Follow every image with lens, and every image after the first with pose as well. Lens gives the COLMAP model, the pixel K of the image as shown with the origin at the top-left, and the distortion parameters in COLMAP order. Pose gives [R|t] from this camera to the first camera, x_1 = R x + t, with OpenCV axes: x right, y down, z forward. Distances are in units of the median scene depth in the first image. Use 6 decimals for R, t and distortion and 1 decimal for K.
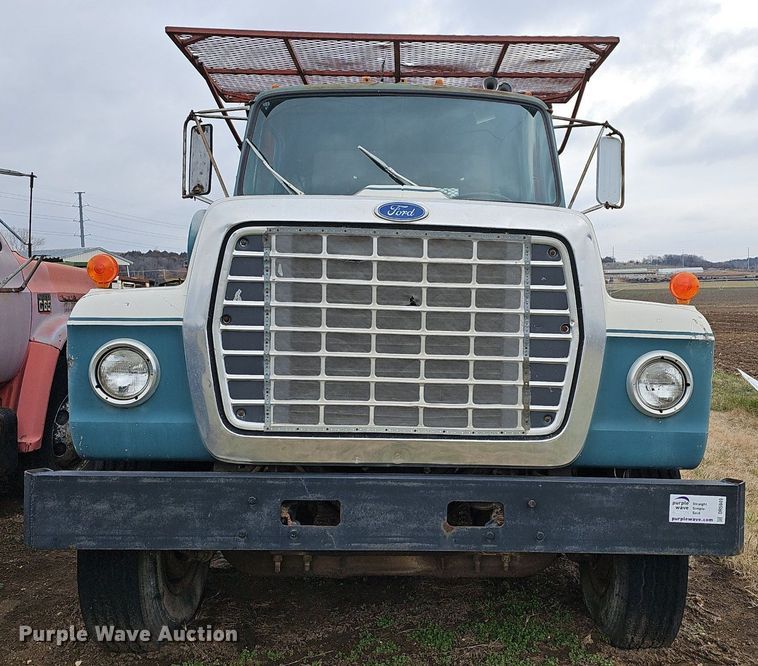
lens RADIAL K [[612.0, 0, 376.4], [0, 612.0, 295.1], [0, 0, 1]] dist [0.079390, -0.128212]
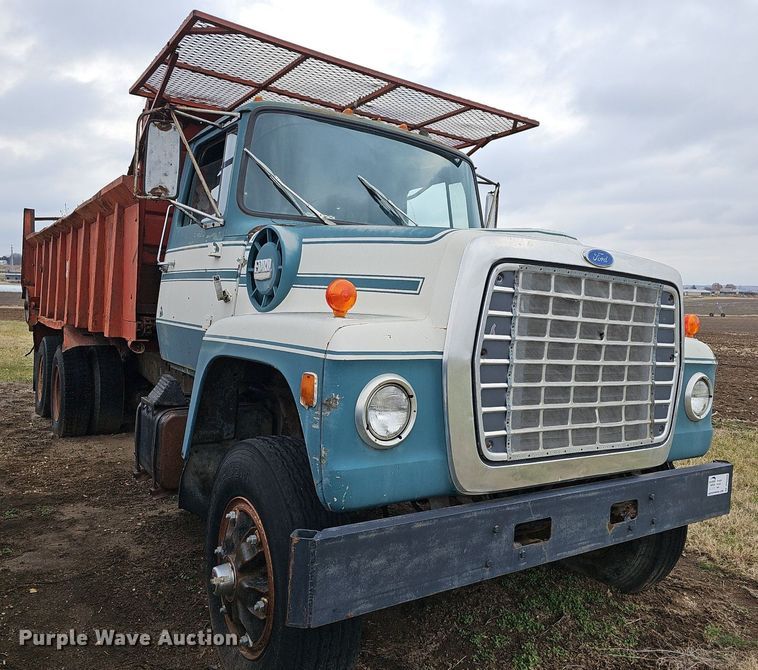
lens RADIAL K [[612.0, 0, 376.4], [0, 612.0, 297.1], [0, 0, 1]] dist [0.079390, -0.128212]
pose [[0.844161, 0.040118, 0.534586, -0.926482], [-0.049181, 0.998786, 0.002707, -0.046040], [-0.533829, -0.028577, 0.845110, 0.245808]]
